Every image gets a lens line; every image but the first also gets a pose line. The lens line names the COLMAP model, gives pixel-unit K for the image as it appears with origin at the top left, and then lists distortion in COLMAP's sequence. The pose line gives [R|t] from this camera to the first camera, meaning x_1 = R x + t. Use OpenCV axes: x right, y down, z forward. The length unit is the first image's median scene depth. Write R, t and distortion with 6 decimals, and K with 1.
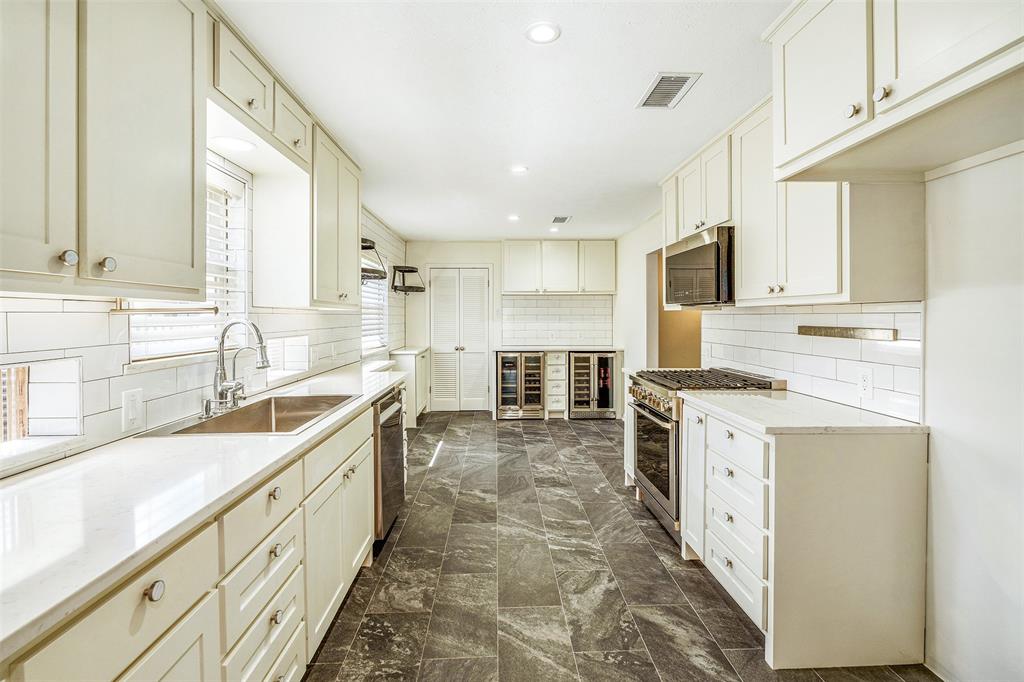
lens RADIAL K [[466.0, 0, 511.4], [0, 466.0, 320.2], [0, 0, 1]] dist [-0.000344, -0.000019]
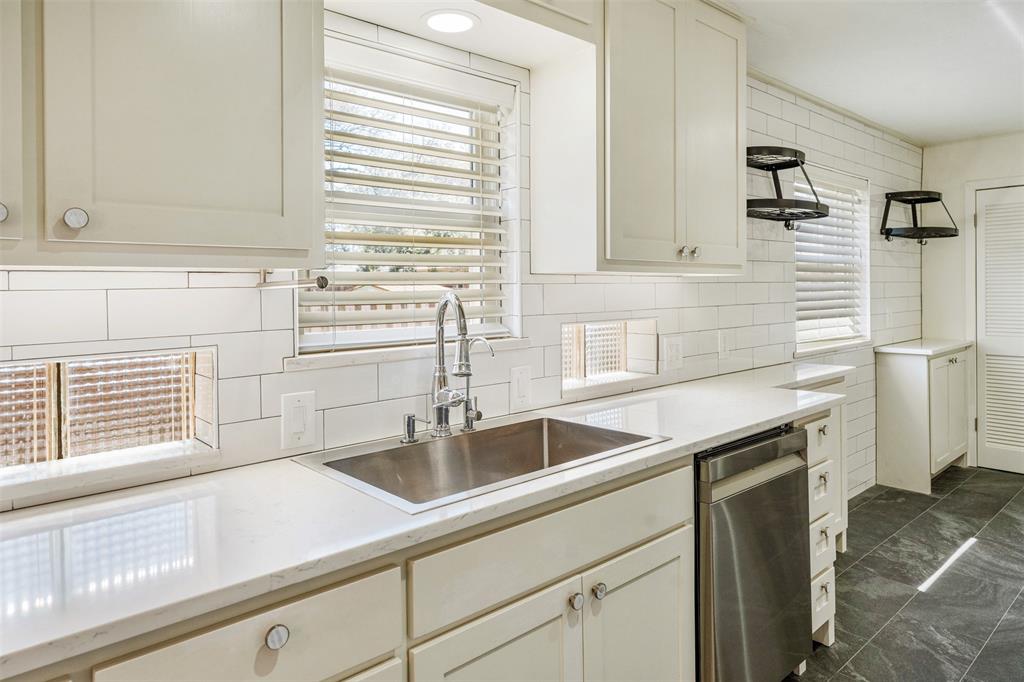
lens RADIAL K [[638.5, 0, 512.1], [0, 638.5, 292.9], [0, 0, 1]] dist [-0.002714, 0.000400]
pose [[0.639701, 0.001389, -0.768623, 0.059772], [0.003335, 0.999984, 0.004583, -0.003610], [0.768617, -0.005495, 0.639686, 0.219234]]
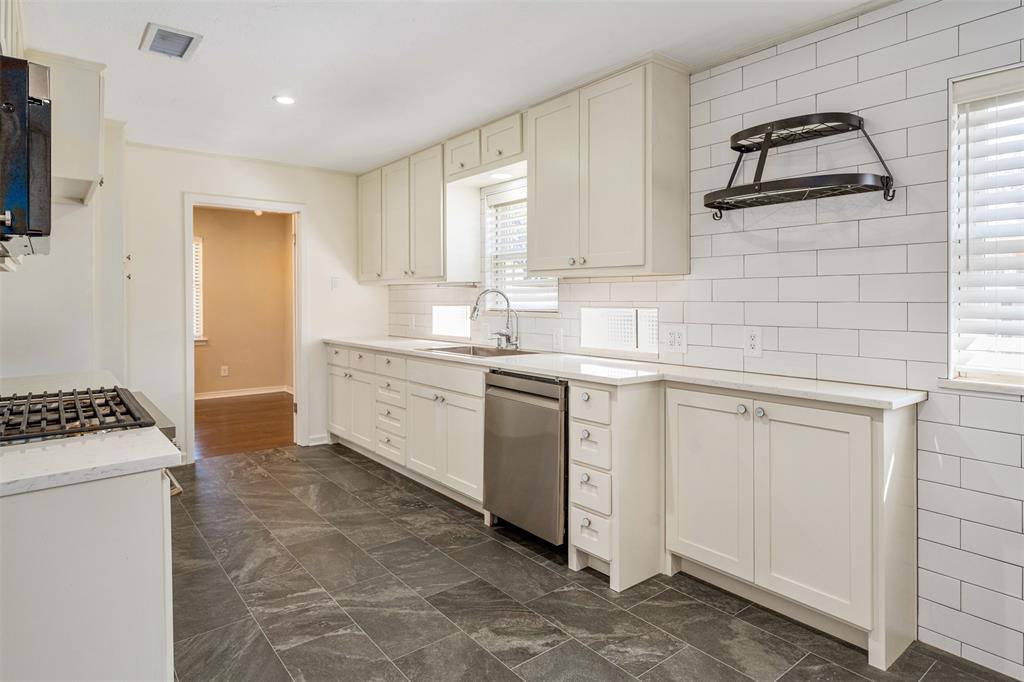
lens RADIAL K [[579.1, 0, 511.2], [0, 579.1, 304.0], [0, 0, 1]] dist [0.003501, 0.000081]
pose [[-0.804098, 0.008765, -0.594433, 0.227824], [0.000972, 0.999909, 0.013429, 0.008379], [0.594496, 0.010221, -0.804033, 1.127209]]
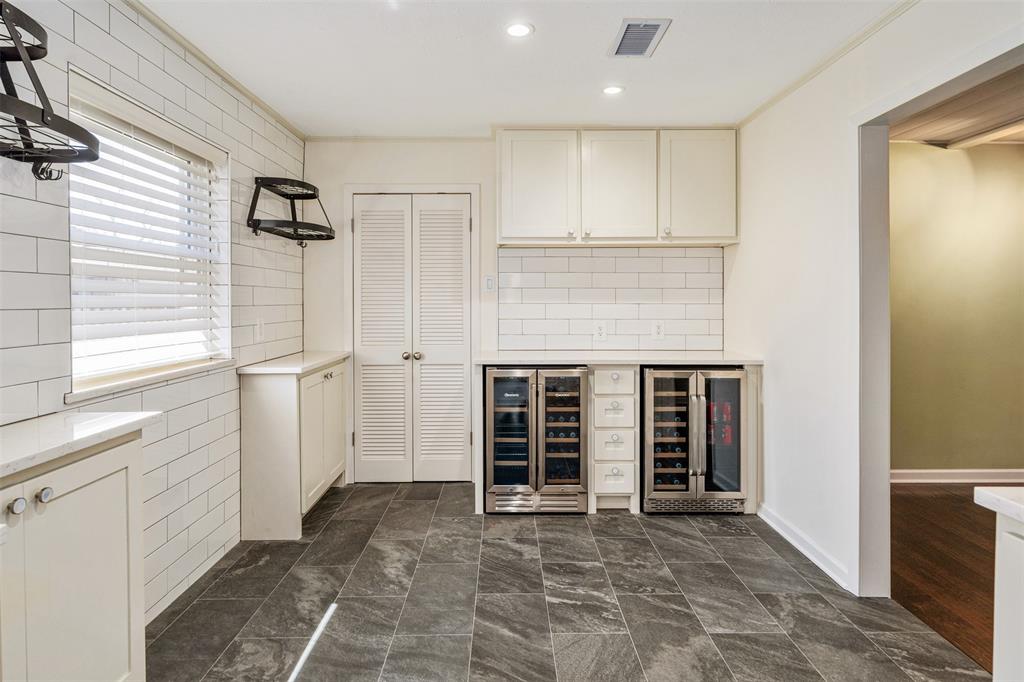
lens RADIAL K [[579.1, 0, 511.2], [0, 579.1, 304.0], [0, 0, 1]] dist [0.003501, 0.000081]
pose [[0.999790, -0.000091, -0.020503, 0.009230], [0.000062, 0.999999, -0.001414, 0.009278], [0.020503, 0.001413, 0.999789, 0.567480]]
